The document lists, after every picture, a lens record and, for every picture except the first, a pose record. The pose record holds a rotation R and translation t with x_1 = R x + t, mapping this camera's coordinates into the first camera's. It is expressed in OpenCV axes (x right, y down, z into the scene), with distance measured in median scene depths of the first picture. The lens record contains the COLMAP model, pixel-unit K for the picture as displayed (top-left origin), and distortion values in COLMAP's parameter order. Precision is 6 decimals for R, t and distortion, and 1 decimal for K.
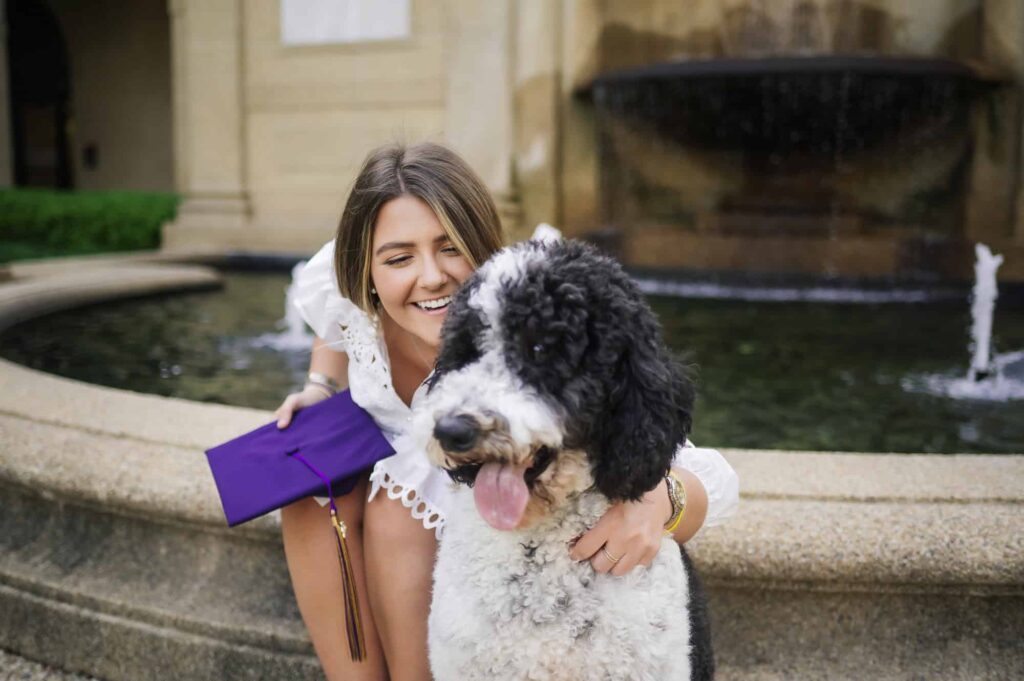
lens RADIAL K [[1087.2, 0, 512.0], [0, 1087.2, 340.5], [0, 0, 1]] dist [-0.027199, 0.039024]
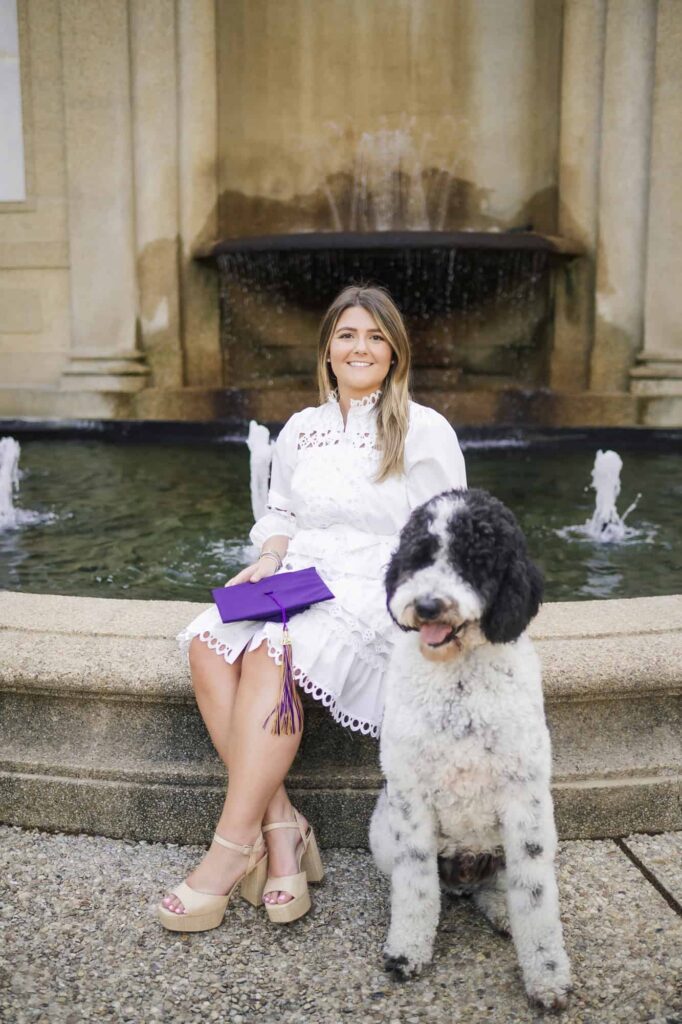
lens RADIAL K [[1087.2, 0, 341.0], [0, 1087.2, 512.0], [0, 0, 1]] dist [-0.027199, 0.039024]
pose [[0.970978, -0.049904, 0.233905, -0.331163], [0.042117, 0.998383, 0.038174, -0.086709], [-0.235432, -0.027215, 0.971510, -0.314334]]
